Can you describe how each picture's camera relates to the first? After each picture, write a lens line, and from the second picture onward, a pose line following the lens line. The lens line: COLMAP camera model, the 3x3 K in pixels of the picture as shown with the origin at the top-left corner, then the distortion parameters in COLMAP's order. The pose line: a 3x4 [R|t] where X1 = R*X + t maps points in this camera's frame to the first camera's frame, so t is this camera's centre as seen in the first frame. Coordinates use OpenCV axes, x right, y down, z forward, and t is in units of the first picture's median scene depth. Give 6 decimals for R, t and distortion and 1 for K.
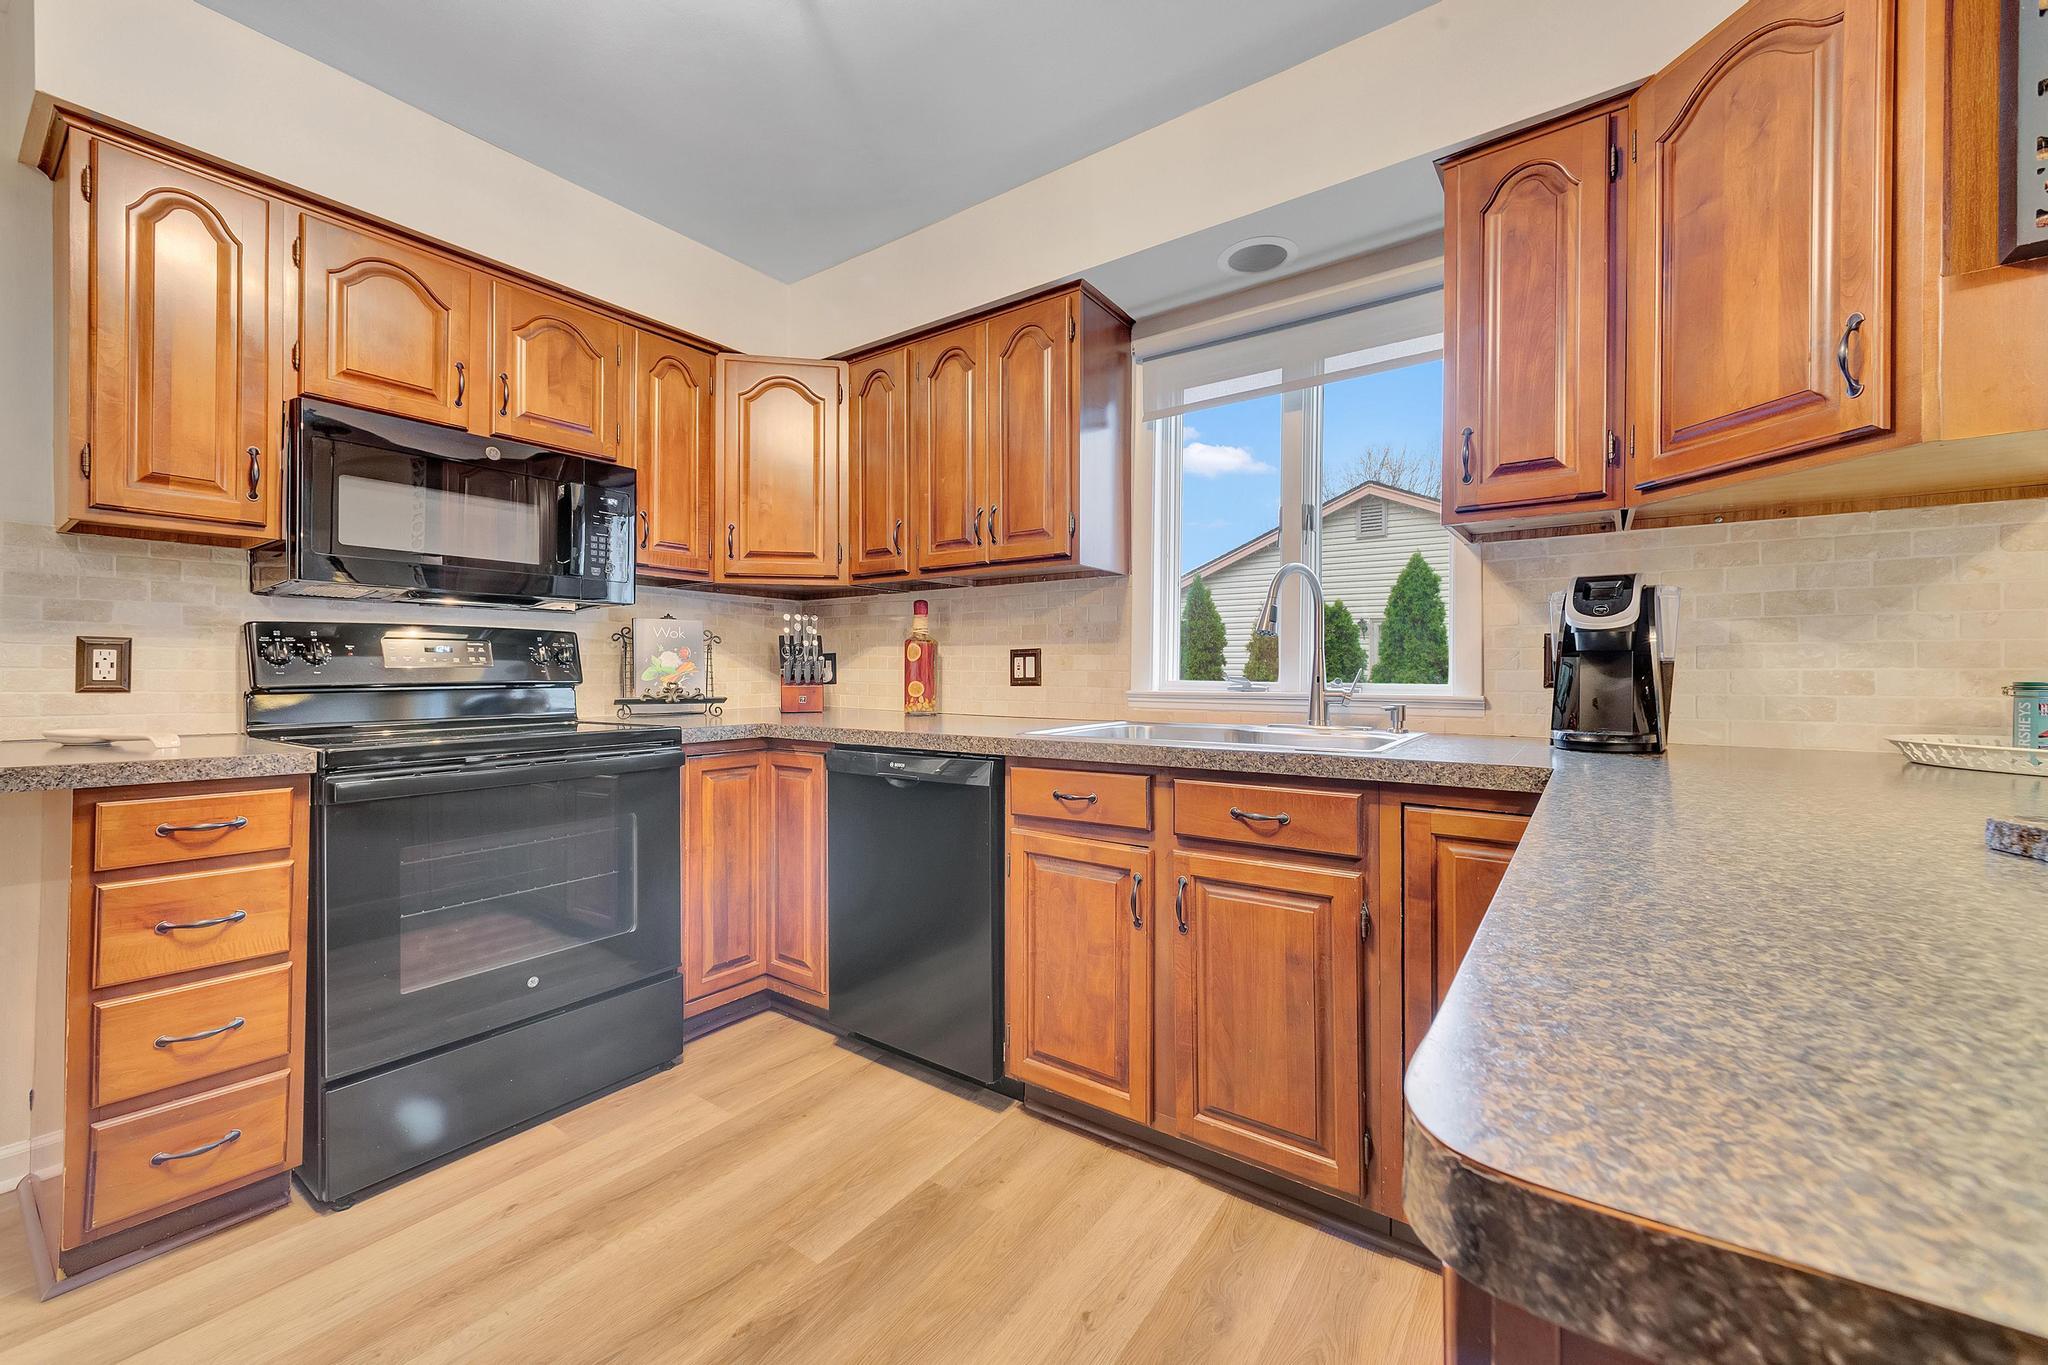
lens RADIAL K [[800.0, 0, 1019.3], [0, 800.0, 673.4], [0, 0, 1]] dist [0.000856, -0.000118]
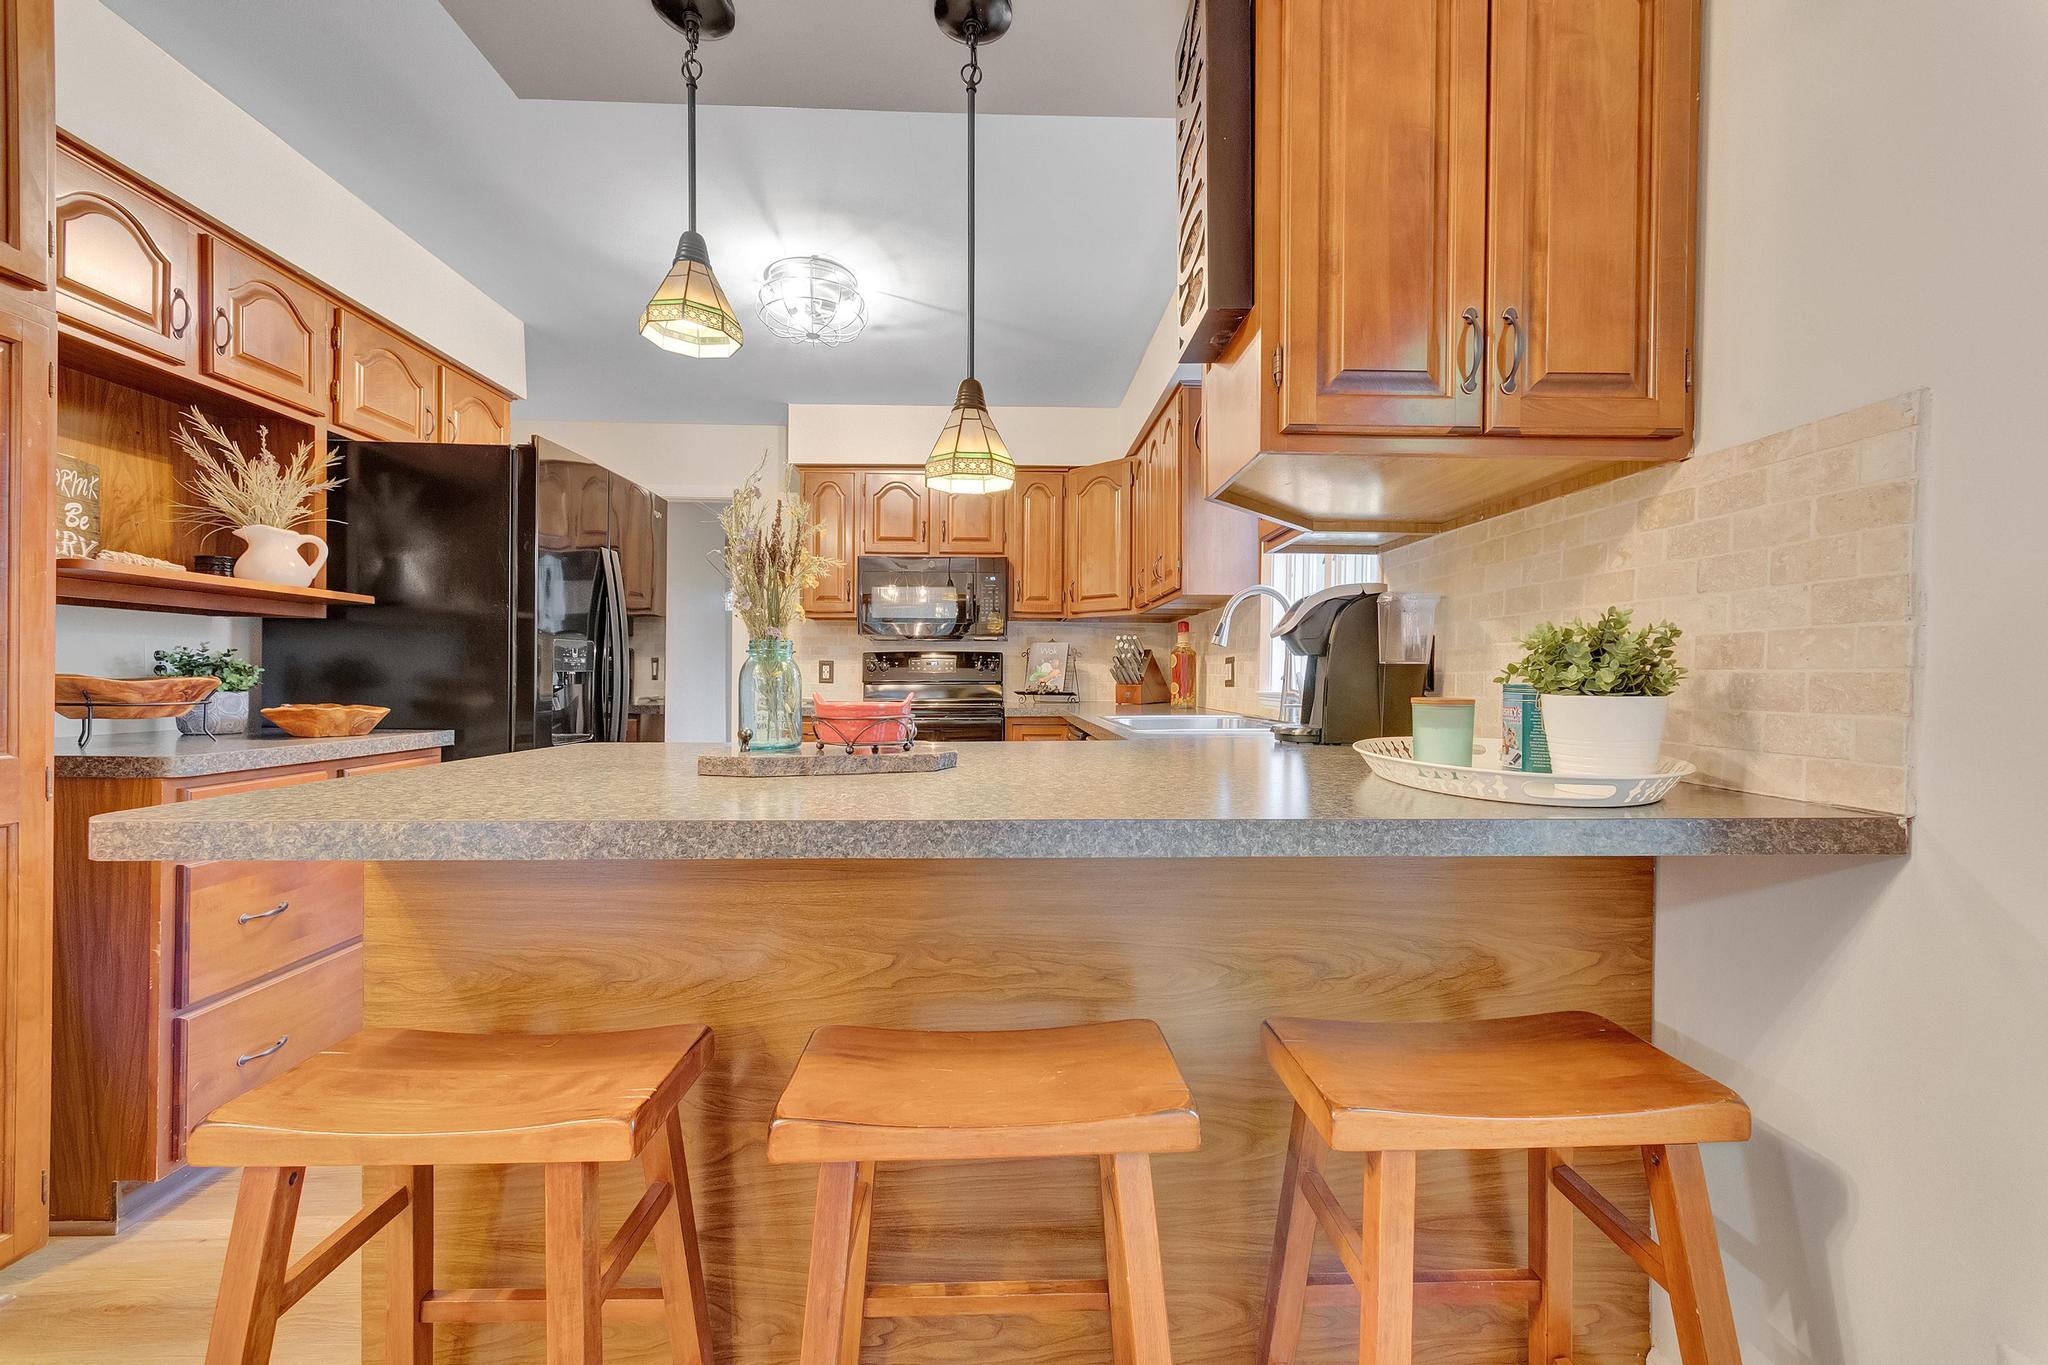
lens RADIAL K [[795.7, 0, 1026.1], [0, 795.7, 678.0], [0, 0, 1]] dist [0.003634, 0.000205]
pose [[0.611470, 0.003077, -0.791261, 1.075992], [-0.004012, 0.999992, 0.000788, 0.002983], [0.791257, 0.002693, 0.611478, -0.019141]]
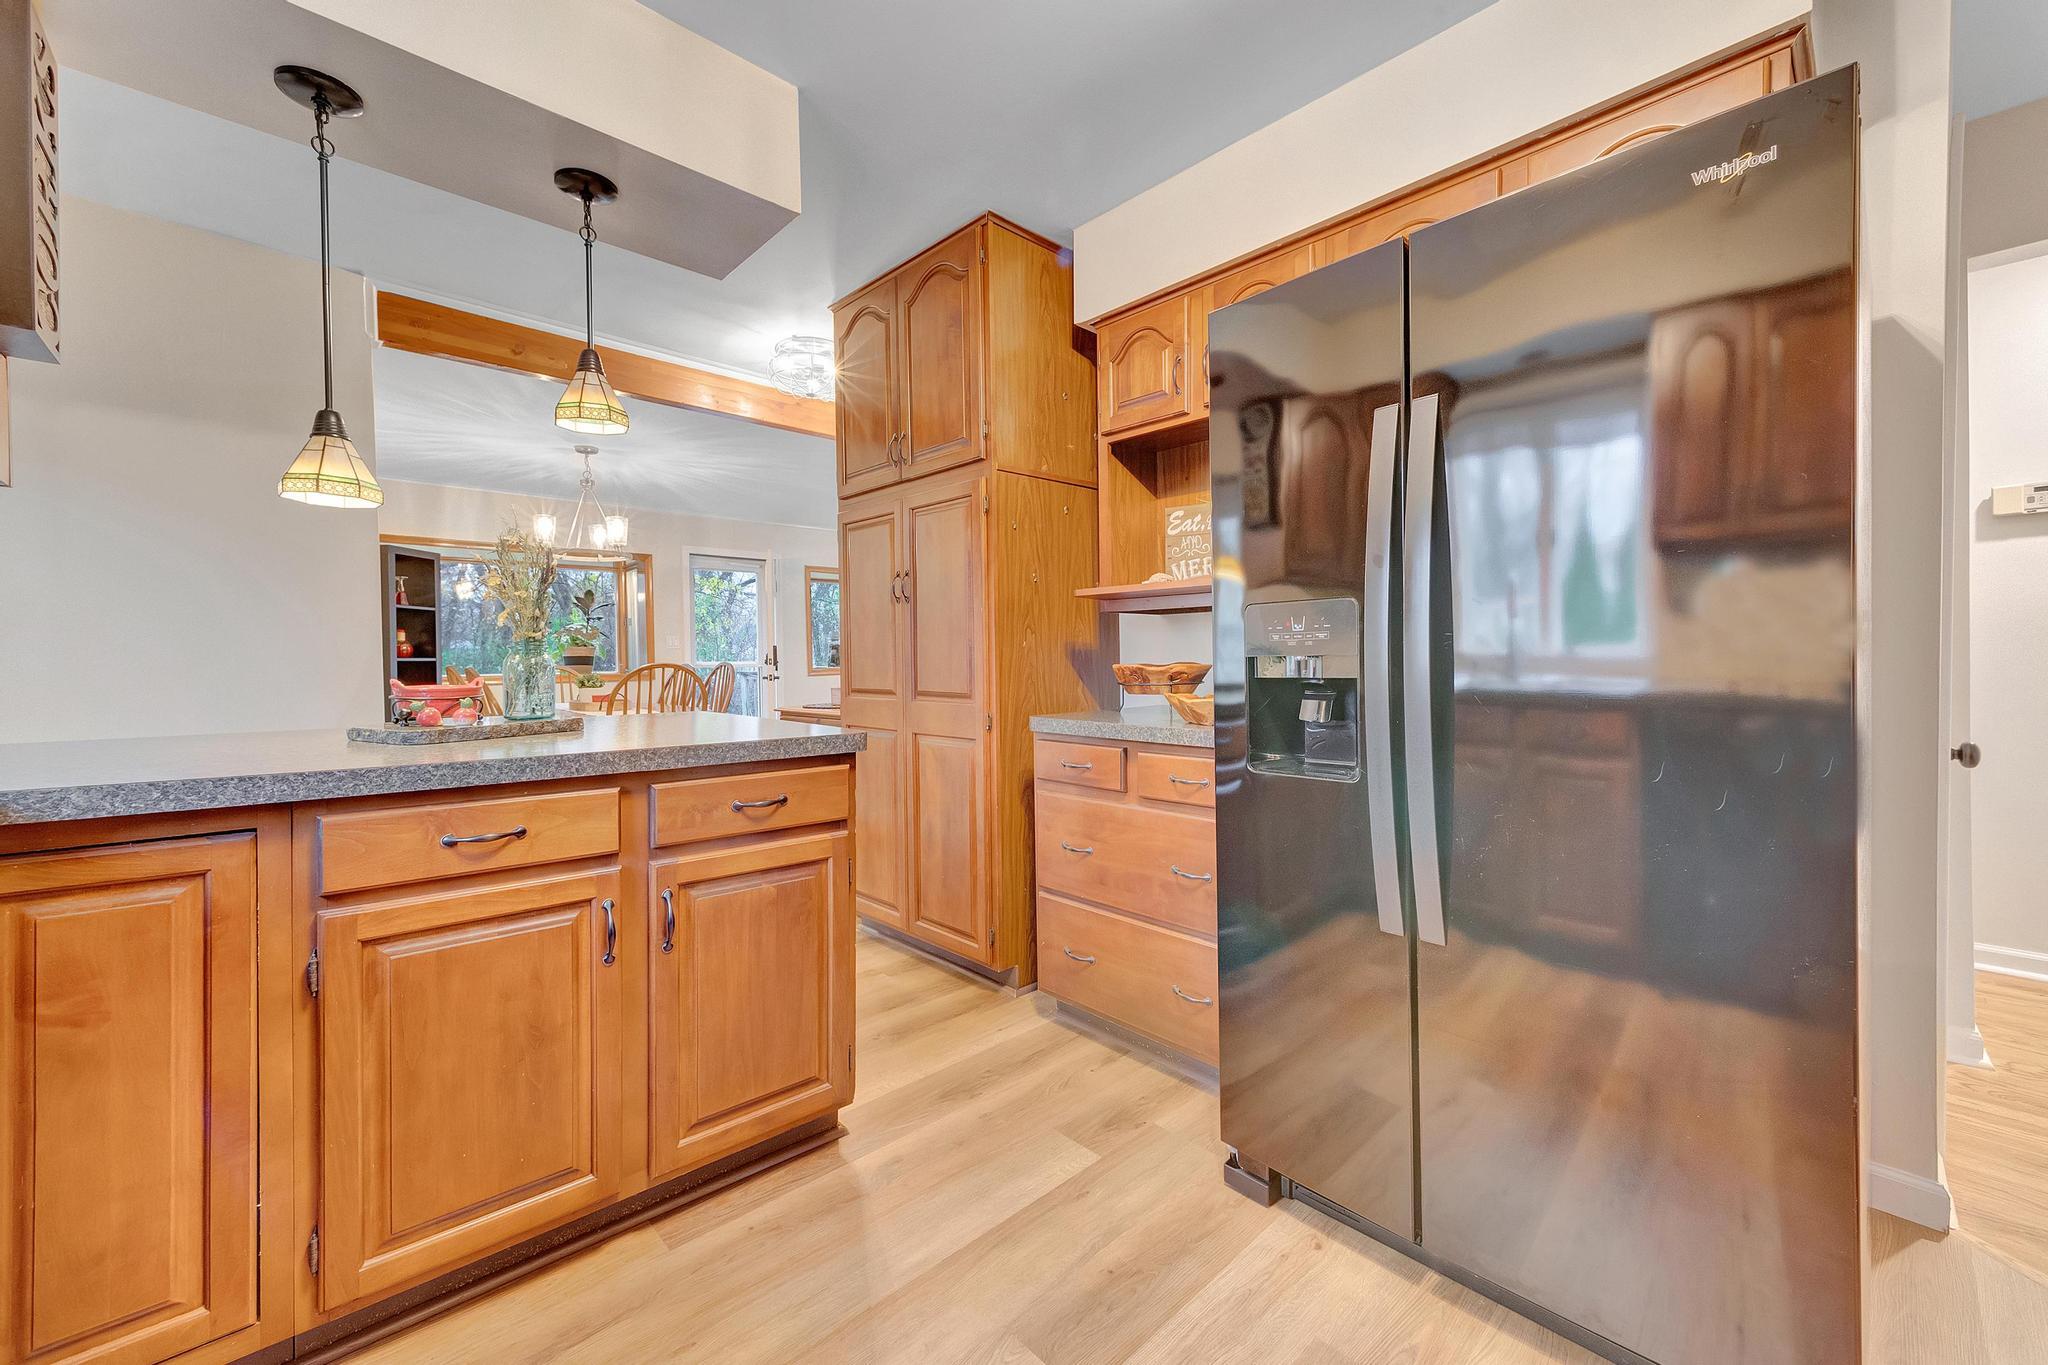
lens RADIAL K [[800.0, 0, 1019.3], [0, 800.0, 673.4], [0, 0, 1]] dist [0.000856, -0.000118]
pose [[-0.980895, -0.000881, 0.194538, -0.270007], [0.002498, 0.999850, 0.017123, -0.000442], [-0.194524, 0.017281, -0.980746, 0.972575]]
